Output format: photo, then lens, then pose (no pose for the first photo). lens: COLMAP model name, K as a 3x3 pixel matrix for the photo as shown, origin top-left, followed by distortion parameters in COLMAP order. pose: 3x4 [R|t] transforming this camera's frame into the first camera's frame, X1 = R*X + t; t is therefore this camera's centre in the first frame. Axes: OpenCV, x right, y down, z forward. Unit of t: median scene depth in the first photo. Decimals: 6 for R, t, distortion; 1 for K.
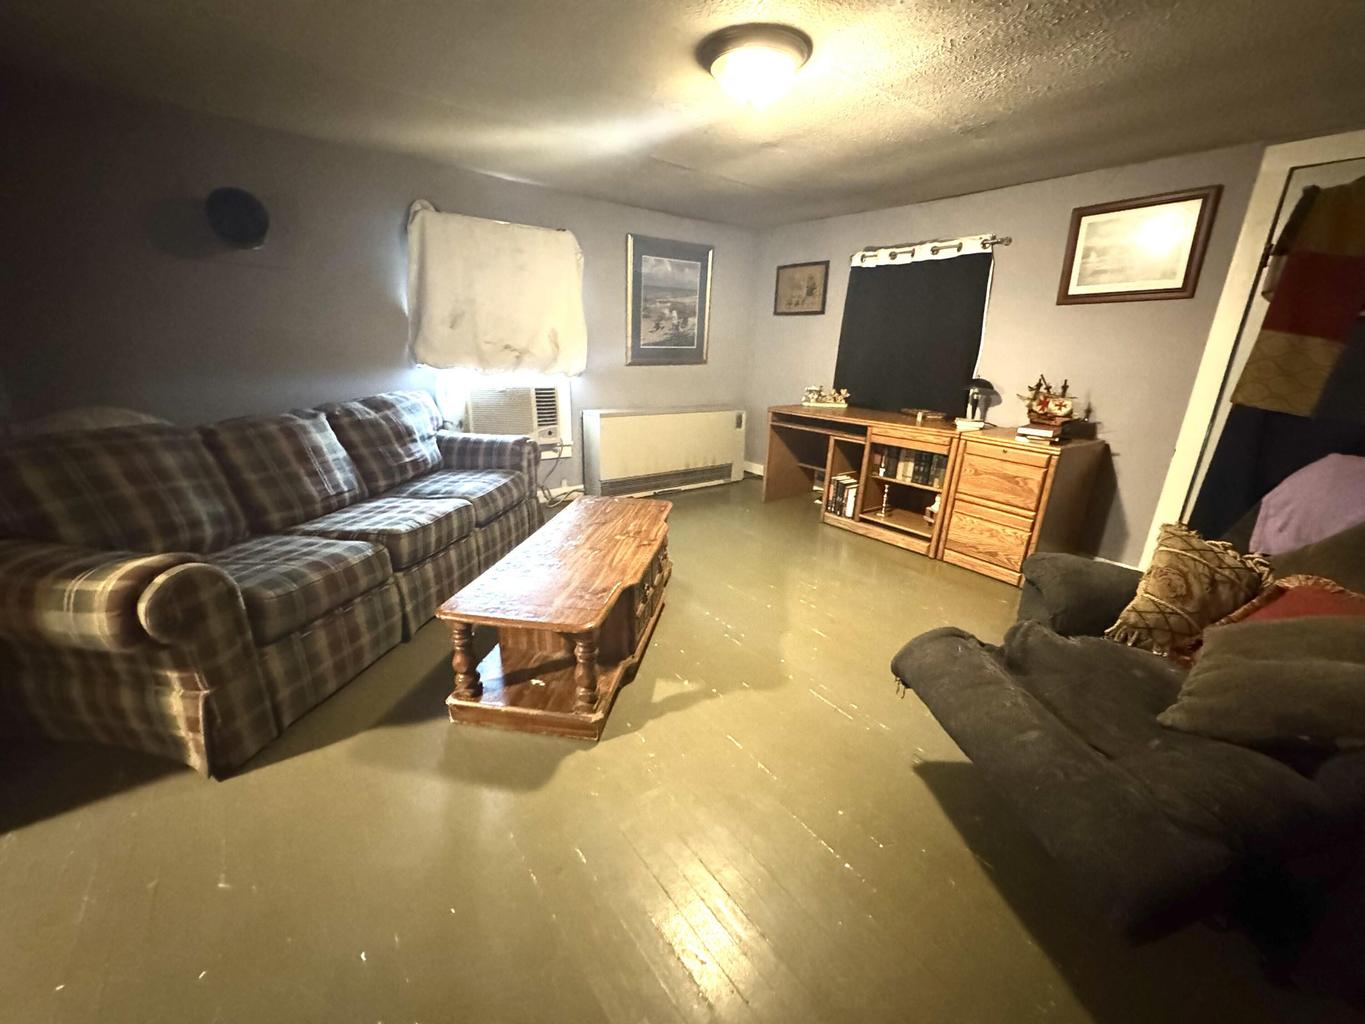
lens RADIAL K [[550.2, 0, 696.7], [0, 550.2, 514.4], [0, 0, 1]] dist [-0.005195, 0.000023]
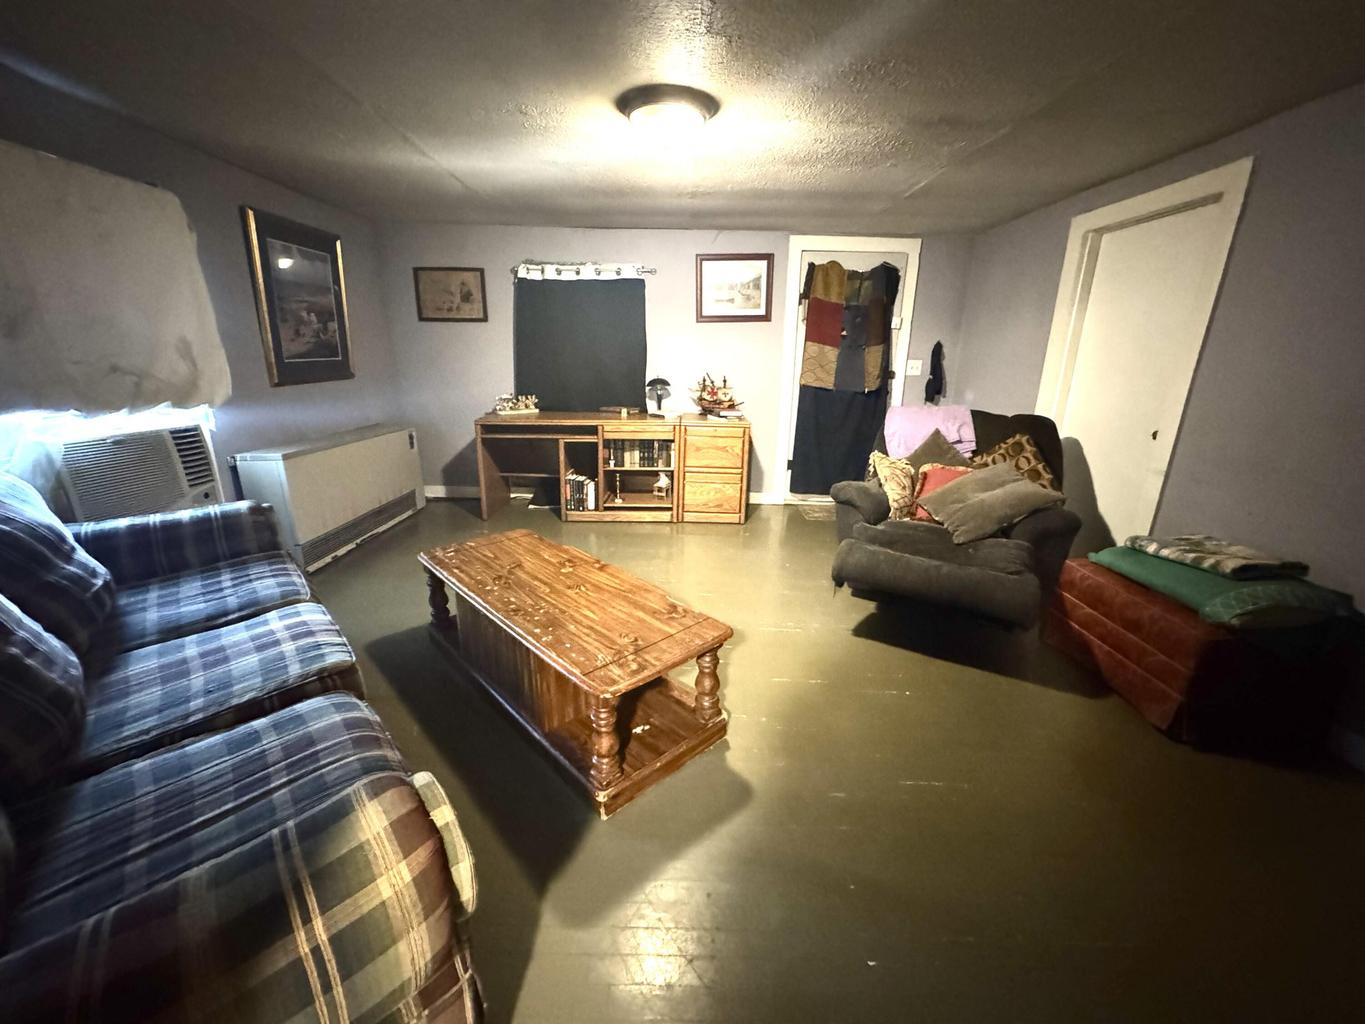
lens RADIAL K [[550.2, 0, 684.0], [0, 550.2, 509.9], [0, 0, 1]] dist [-0.005195, 0.000023]
pose [[0.608079, -0.235539, 0.758130, -0.464786], [0.239710, 0.964874, 0.107505, -0.072100], [-0.756822, 0.116360, 0.643181, 0.165007]]
